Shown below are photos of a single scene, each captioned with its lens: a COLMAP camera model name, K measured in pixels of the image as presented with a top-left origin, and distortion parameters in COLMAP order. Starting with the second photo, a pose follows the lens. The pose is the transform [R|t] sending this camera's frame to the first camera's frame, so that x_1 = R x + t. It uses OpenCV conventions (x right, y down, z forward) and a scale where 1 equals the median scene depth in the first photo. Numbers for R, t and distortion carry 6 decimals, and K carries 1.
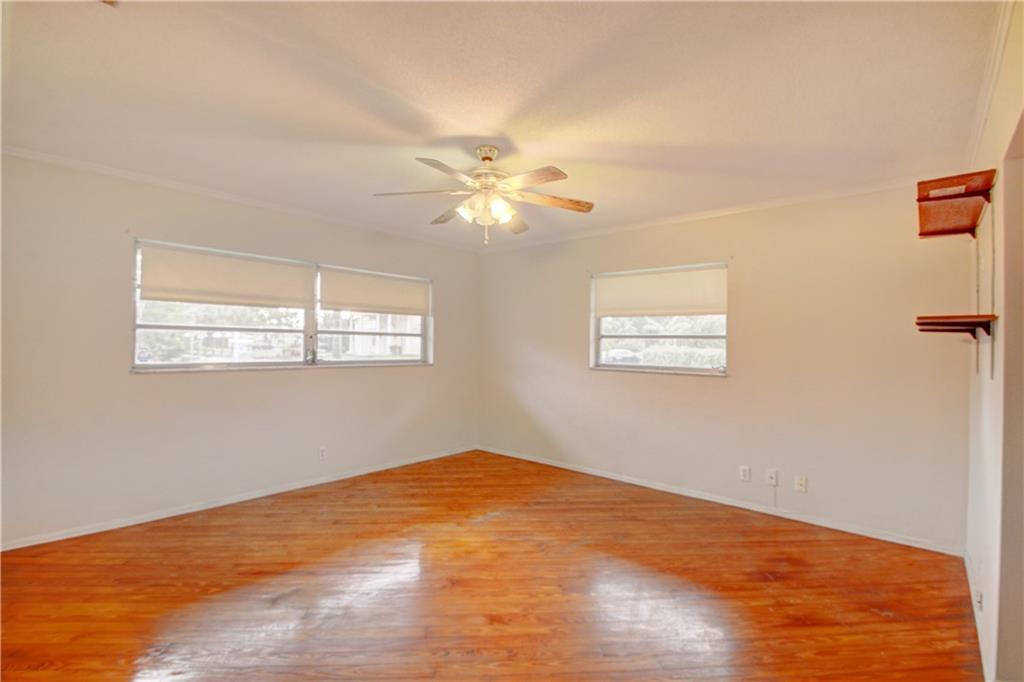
lens RADIAL K [[475.2, 0, 515.7], [0, 475.2, 342.6], [0, 0, 1]] dist [-0.011888, -0.001688]
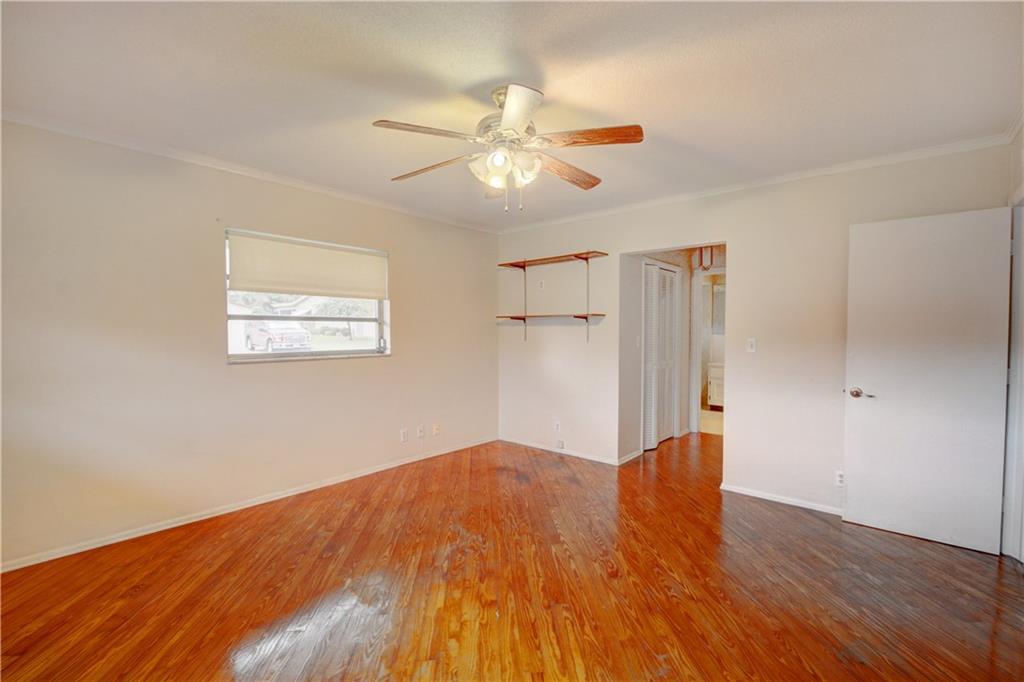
lens RADIAL K [[451.6, 0, 517.1], [0, 451.6, 340.1], [0, 0, 1]] dist [0.000344, -0.000370]
pose [[-0.019518, -0.041596, 0.998944, -0.621229], [-0.007068, 0.999115, 0.041465, -0.011148], [-0.999785, -0.006251, -0.019794, 0.713712]]
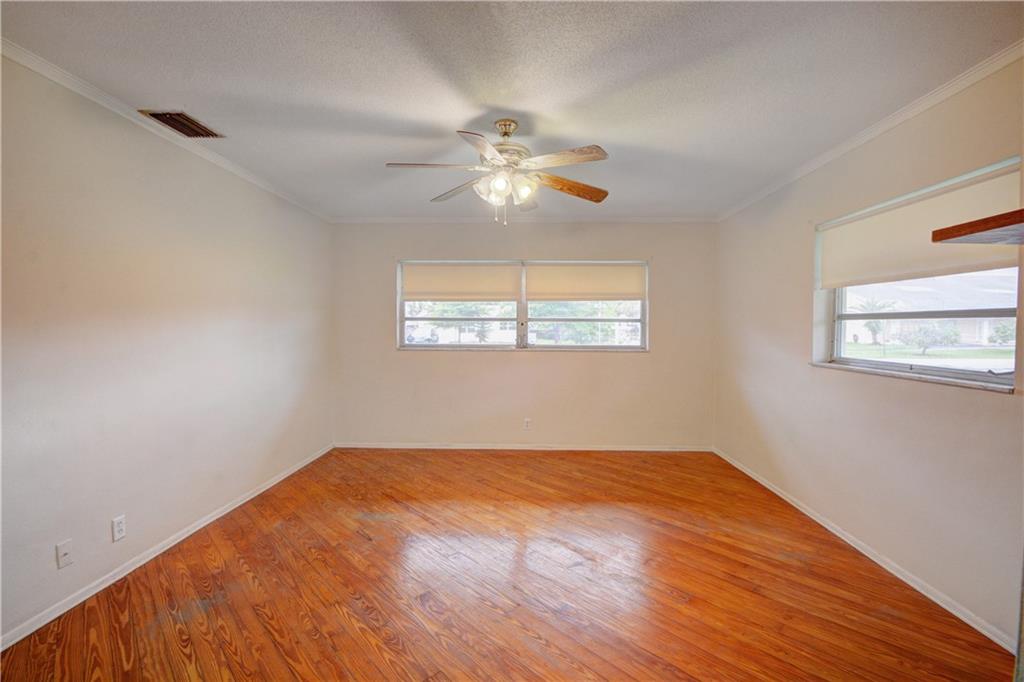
lens RADIAL K [[451.6, 0, 512.6], [0, 451.6, 337.8], [0, 0, 1]] dist [0.000344, -0.000370]
pose [[0.633963, 0.008559, -0.773316, 0.470740], [0.005531, 0.999863, 0.015600, 0.004874], [0.773343, -0.014167, 0.633829, 0.304046]]
